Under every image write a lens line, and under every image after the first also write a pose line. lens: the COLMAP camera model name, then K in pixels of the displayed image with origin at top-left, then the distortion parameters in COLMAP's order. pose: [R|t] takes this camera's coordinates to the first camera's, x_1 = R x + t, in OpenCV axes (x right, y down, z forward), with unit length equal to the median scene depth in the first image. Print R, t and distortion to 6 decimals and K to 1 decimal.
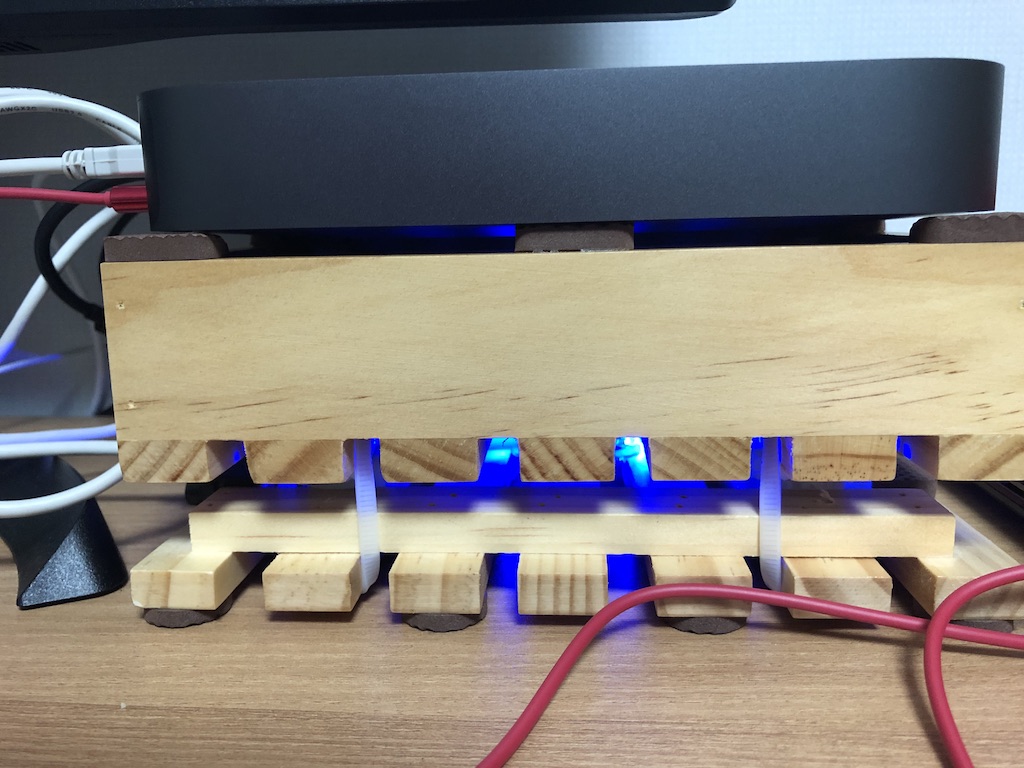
lens RADIAL K [[856.1, 0, 512.0], [0, 856.1, 384.0], [0, 0, 1]] dist [0.184238, -0.435462]
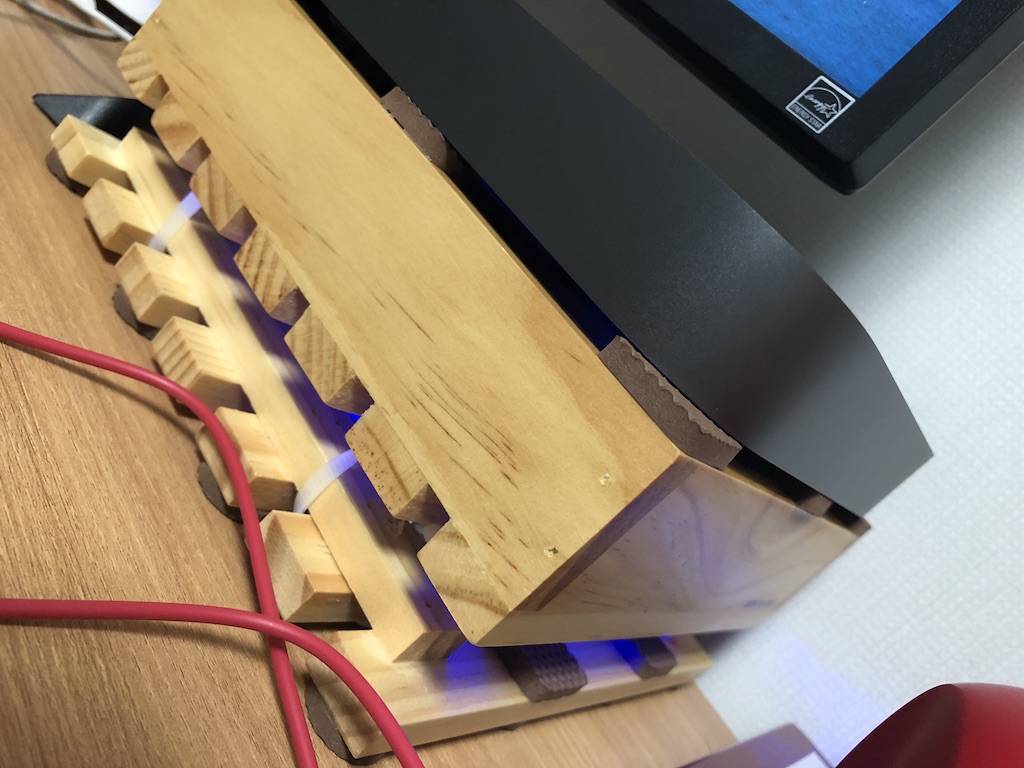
lens RADIAL K [[862.3, 0, 515.3], [0, 862.3, 351.1], [0, 0, 1]] dist [0.032856, -0.003938]
pose [[0.555132, 0.704432, -0.442271, 0.768492], [-0.770810, 0.635496, 0.044684, -0.131294], [0.312538, 0.316101, 0.895768, 0.190342]]
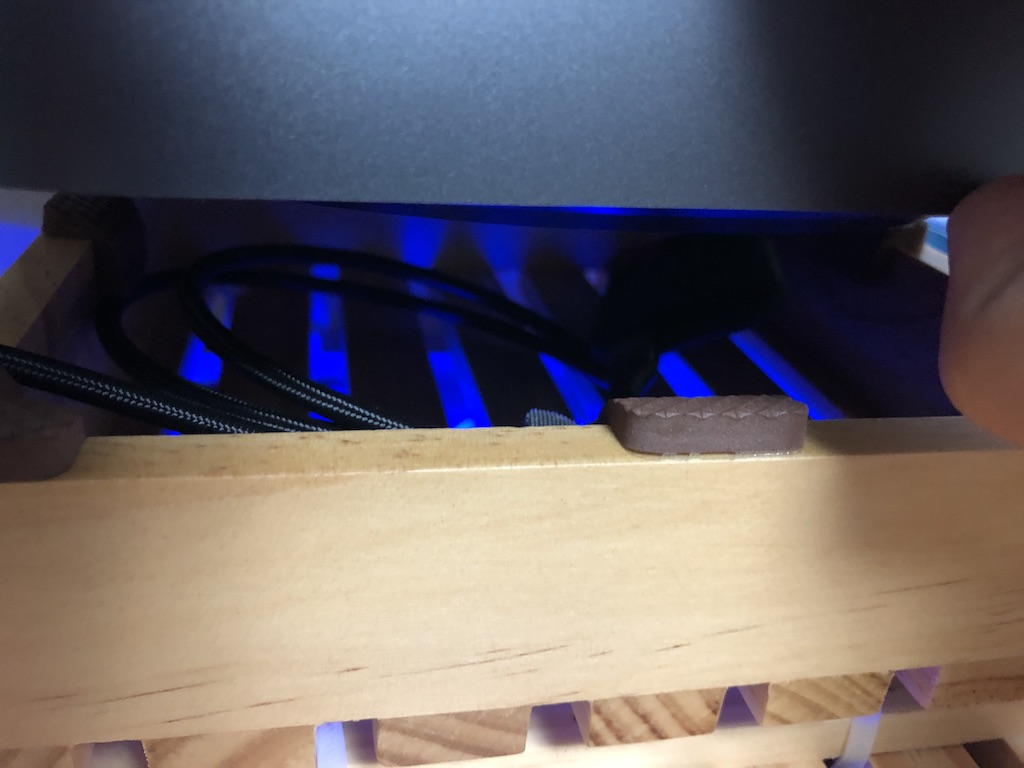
lens RADIAL K [[880.1, 0, 512.0], [0, 880.1, 384.0], [0, 0, 1]] dist [0.002655, -0.008315]
pose [[0.956862, -0.023088, 0.289624, -0.244073], [-0.060483, 0.959170, 0.276286, -0.355420], [-0.284177, -0.281885, 0.916397, 0.467198]]
